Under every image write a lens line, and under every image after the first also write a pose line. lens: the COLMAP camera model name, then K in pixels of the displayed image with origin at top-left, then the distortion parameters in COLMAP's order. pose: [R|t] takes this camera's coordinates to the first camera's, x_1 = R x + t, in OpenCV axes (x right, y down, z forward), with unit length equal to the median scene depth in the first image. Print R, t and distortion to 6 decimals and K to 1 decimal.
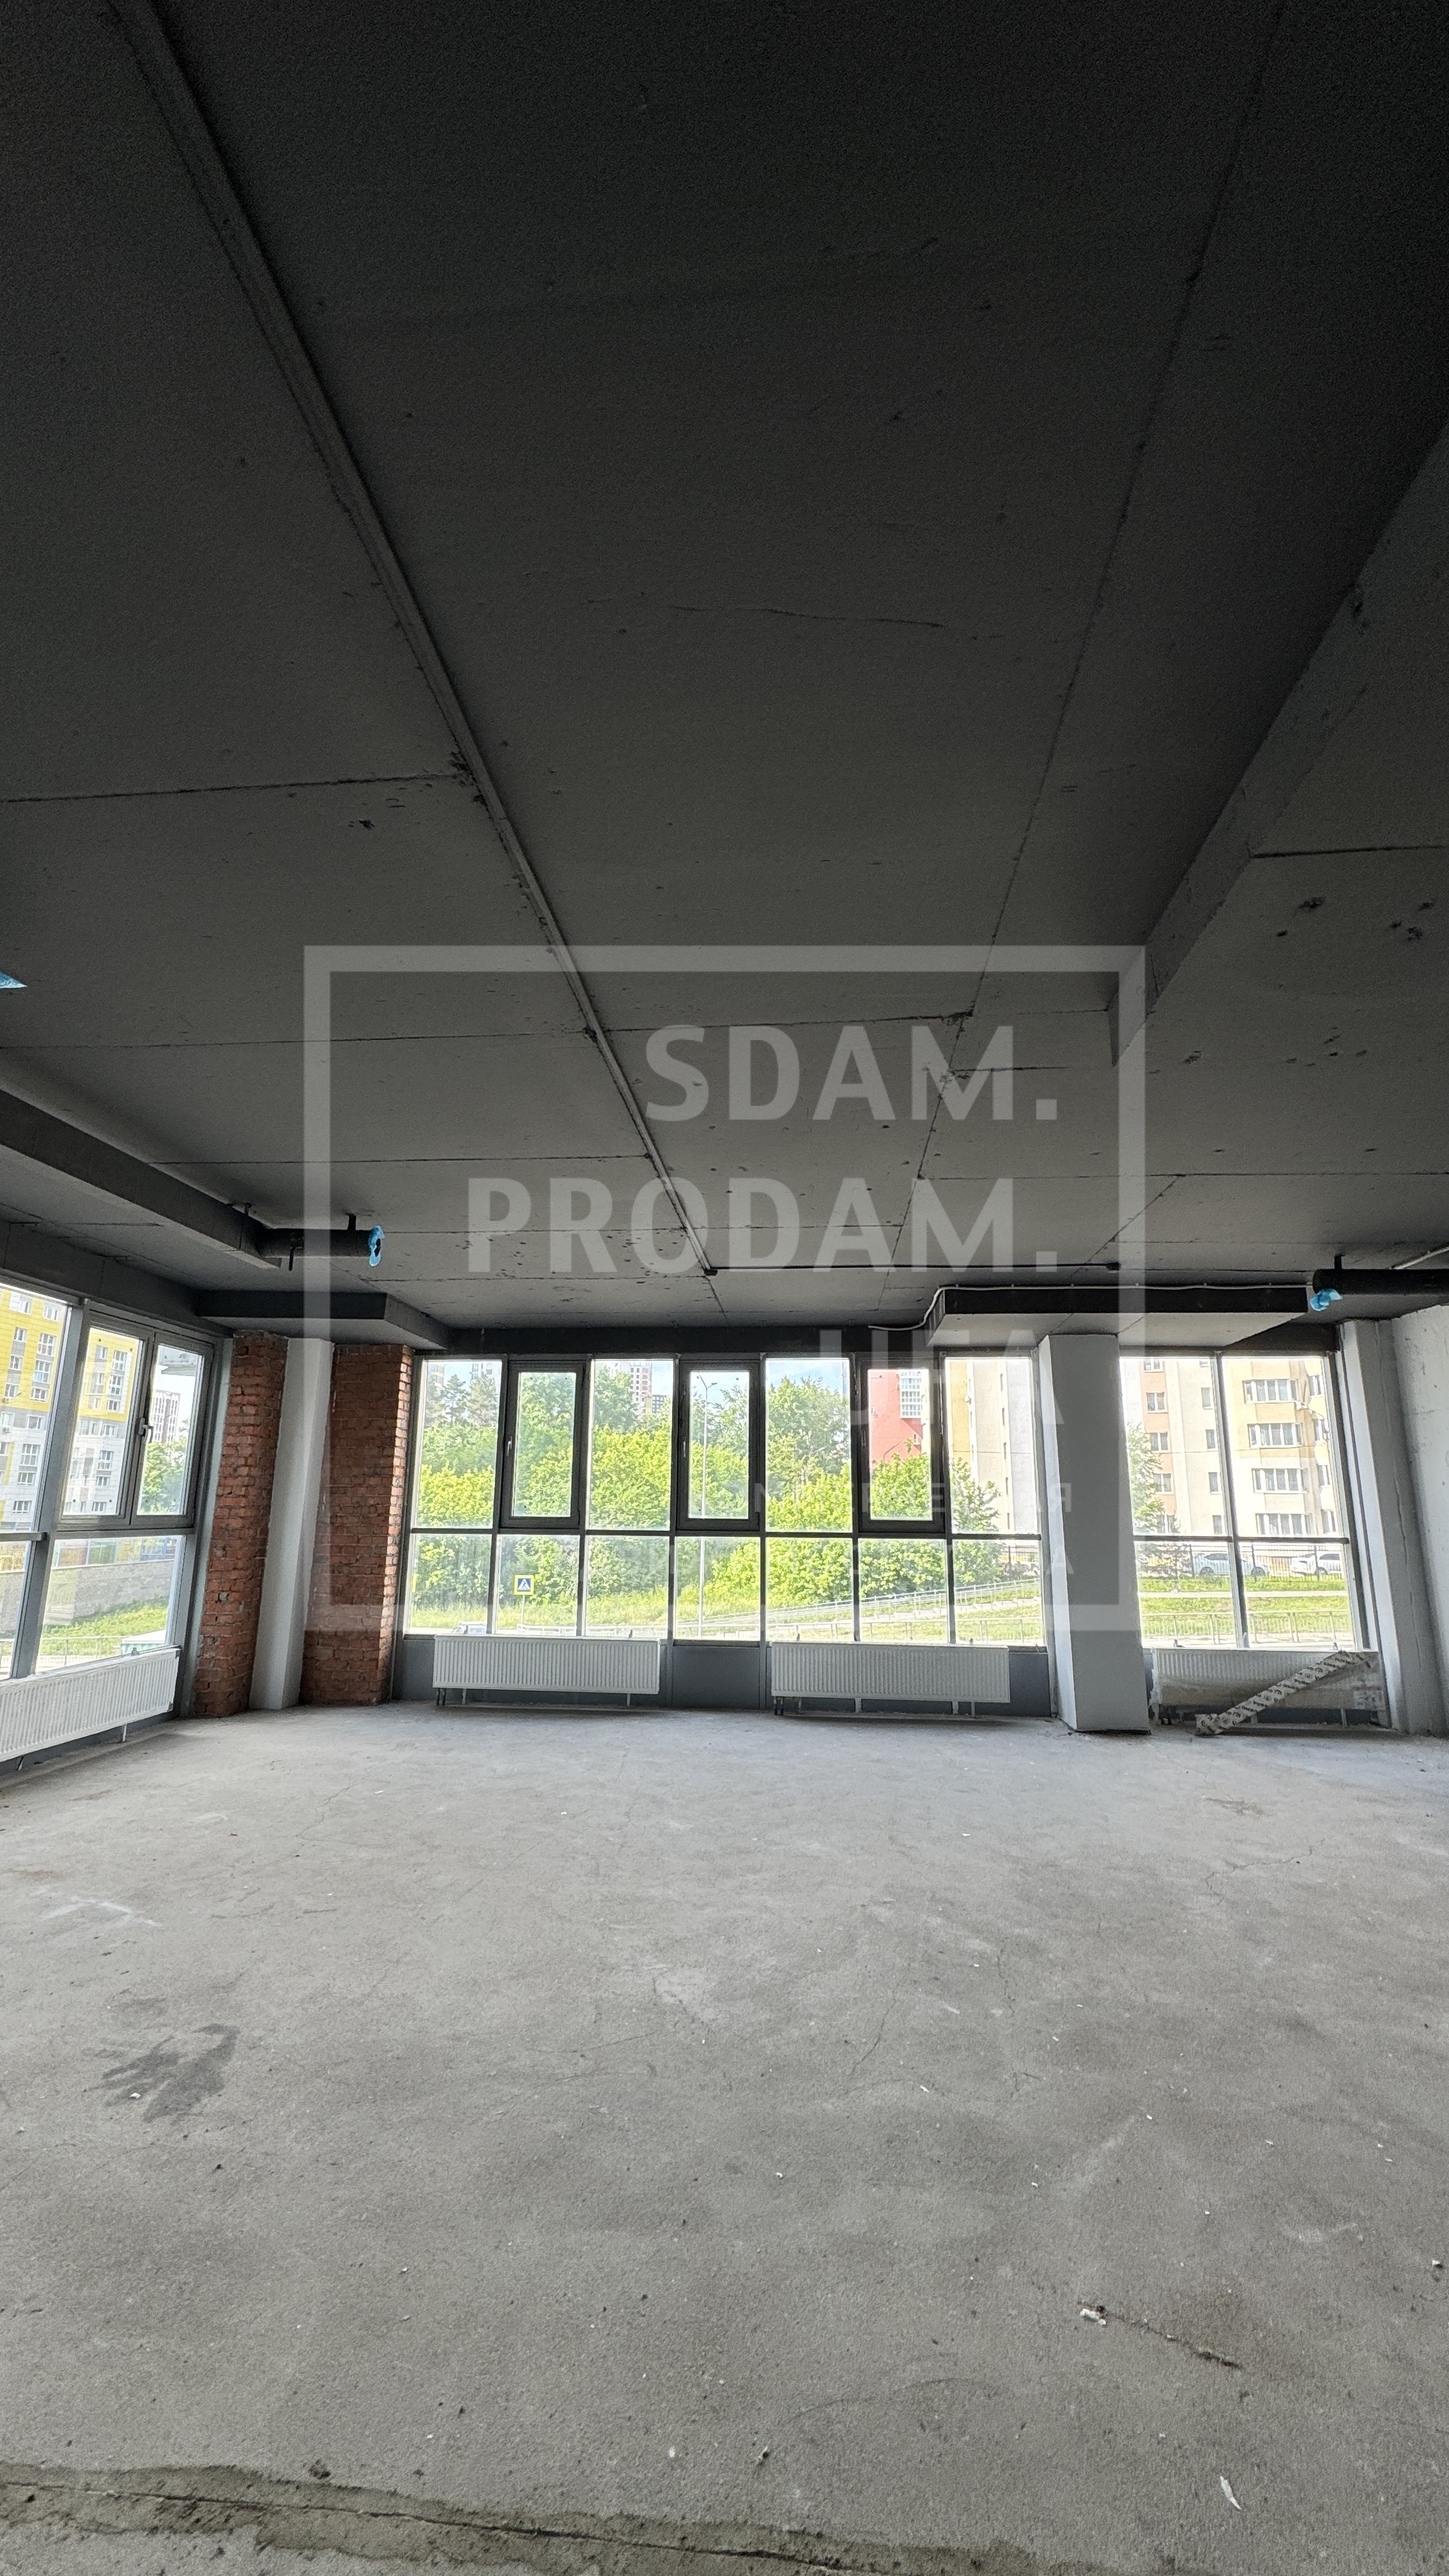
lens RADIAL K [[1020.6, 0, 724.5], [0, 1020.6, 1288.0], [0, 0, 1]] dist [-0.000644, 0.000078]
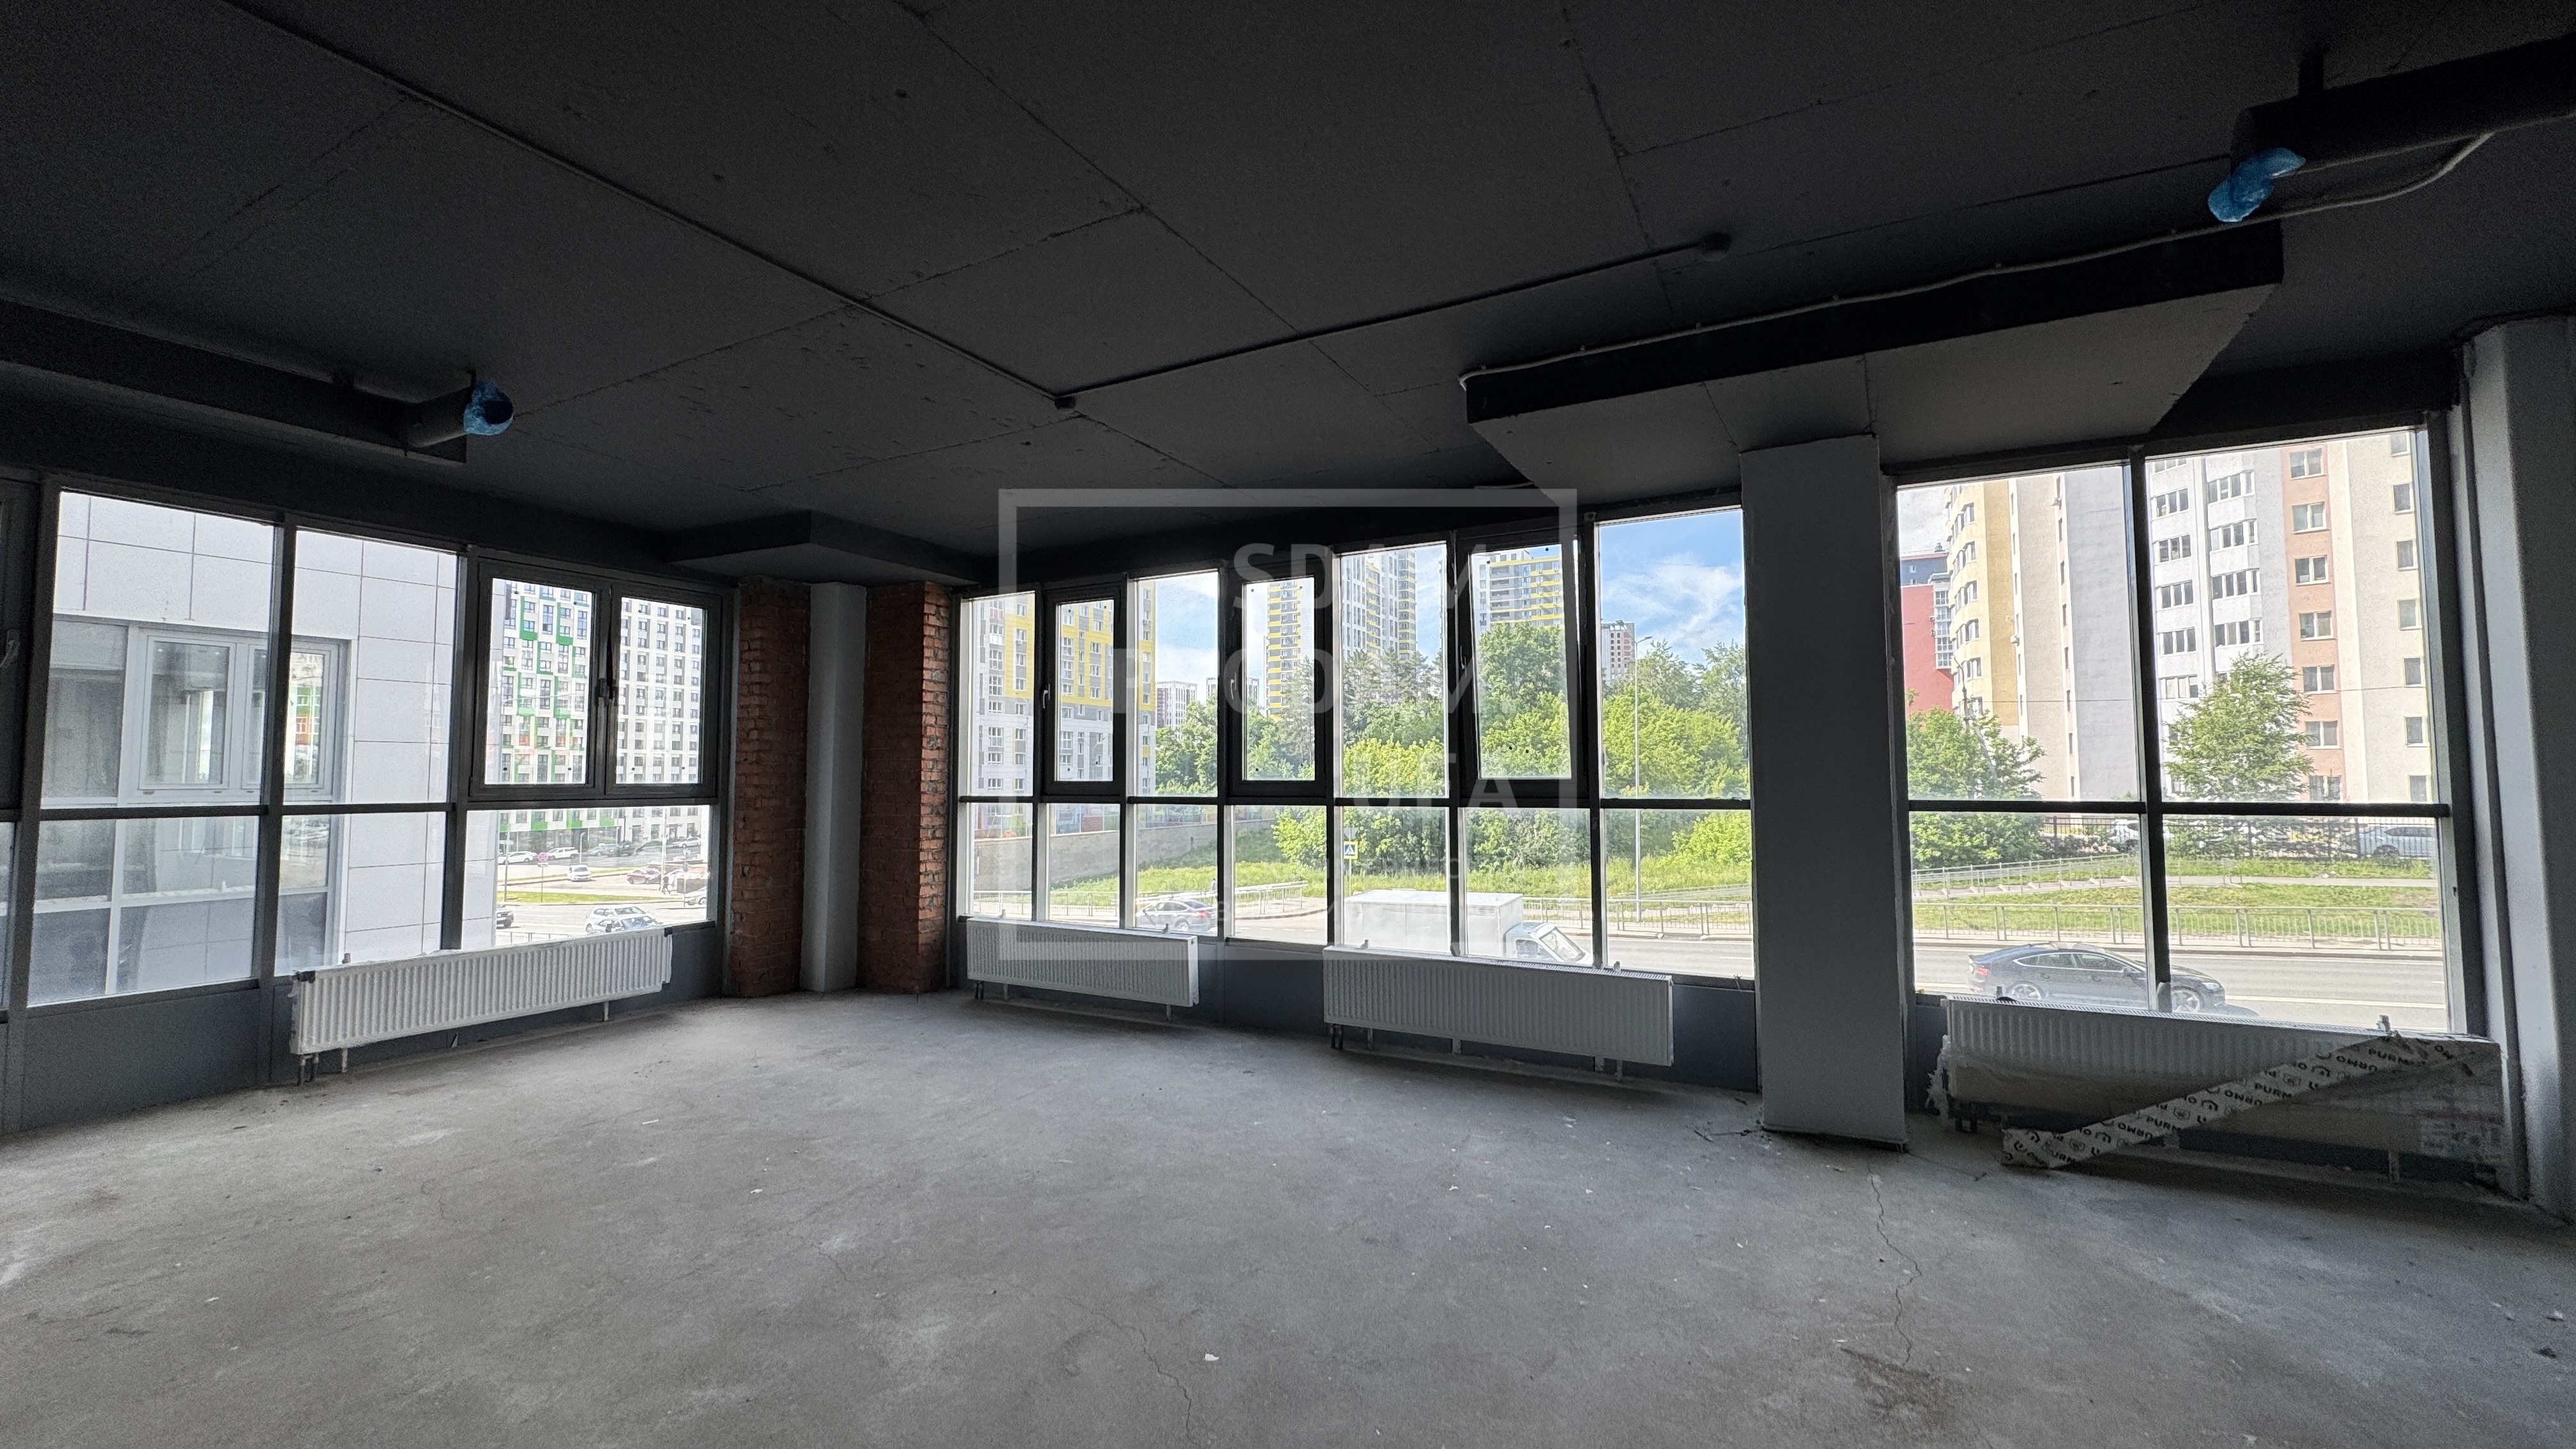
lens RADIAL K [[1020.6, 0, 1285.0], [0, 1020.6, 725.8], [0, 0, 1]] dist [-0.000644, 0.000078]
pose [[0.917107, -0.033550, -0.397227, 0.326085], [0.096426, 0.985532, 0.139387, 0.097376], [0.386804, -0.166136, 0.907073, 0.394630]]
